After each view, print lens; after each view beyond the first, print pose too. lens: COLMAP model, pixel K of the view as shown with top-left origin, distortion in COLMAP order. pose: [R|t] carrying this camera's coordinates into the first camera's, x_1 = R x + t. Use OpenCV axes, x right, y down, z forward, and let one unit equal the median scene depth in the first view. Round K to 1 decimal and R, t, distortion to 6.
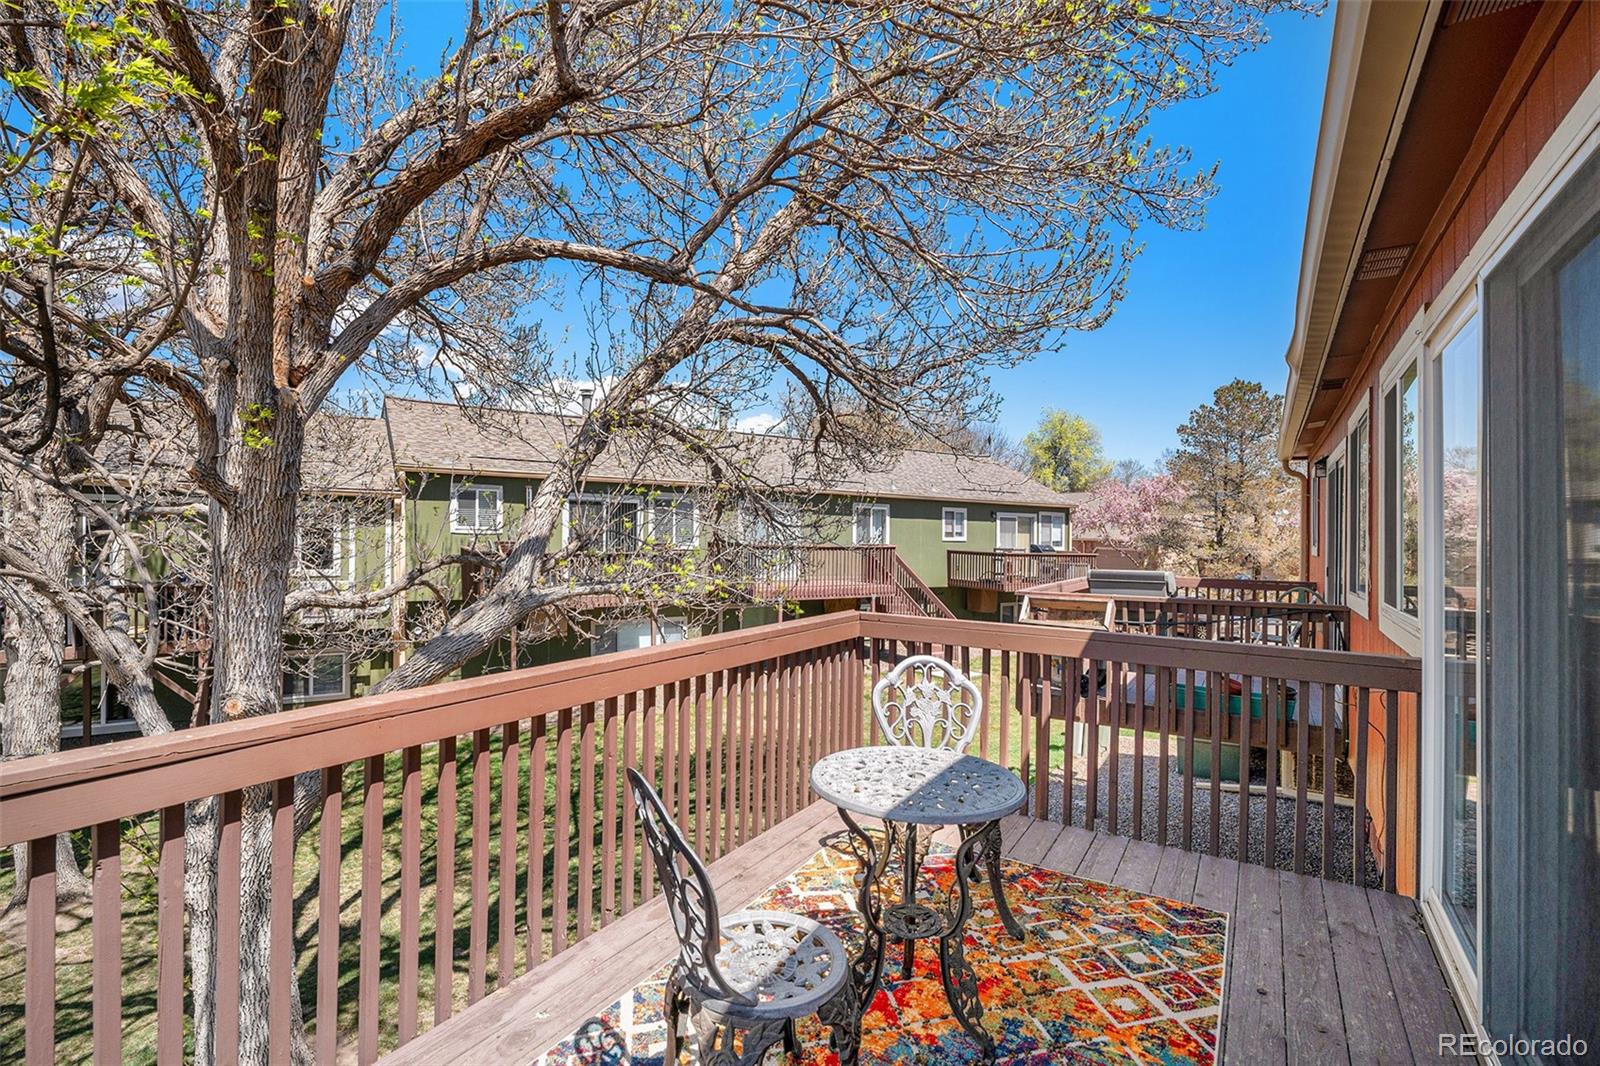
lens RADIAL K [[758.1, 0, 800.0], [0, 758.1, 533.0], [0, 0, 1]] dist [0.002371, 0.000080]
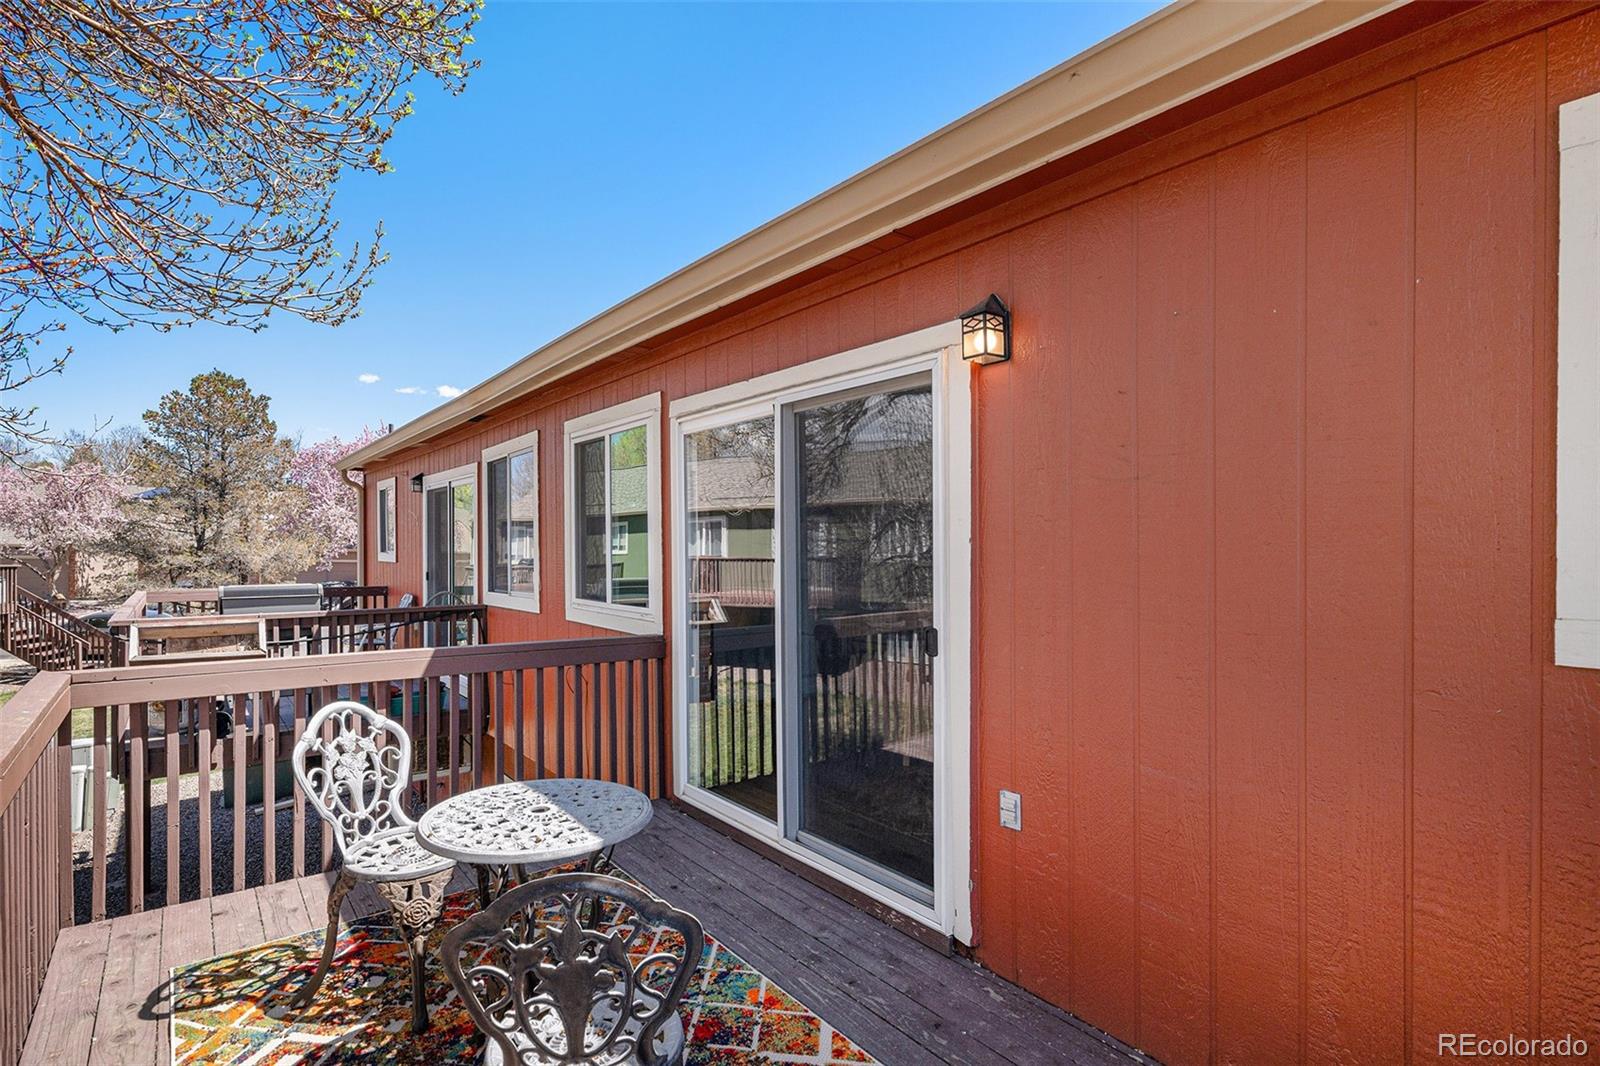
lens RADIAL K [[753.5, 0, 799.8], [0, 753.5, 542.4], [0, 0, 1]] dist [0.000684, 0.000079]
pose [[0.328814, -0.006683, 0.944371, -0.211868], [-0.002075, 0.999967, 0.007799, -0.009595], [-0.944392, -0.004523, 0.328790, 0.123541]]
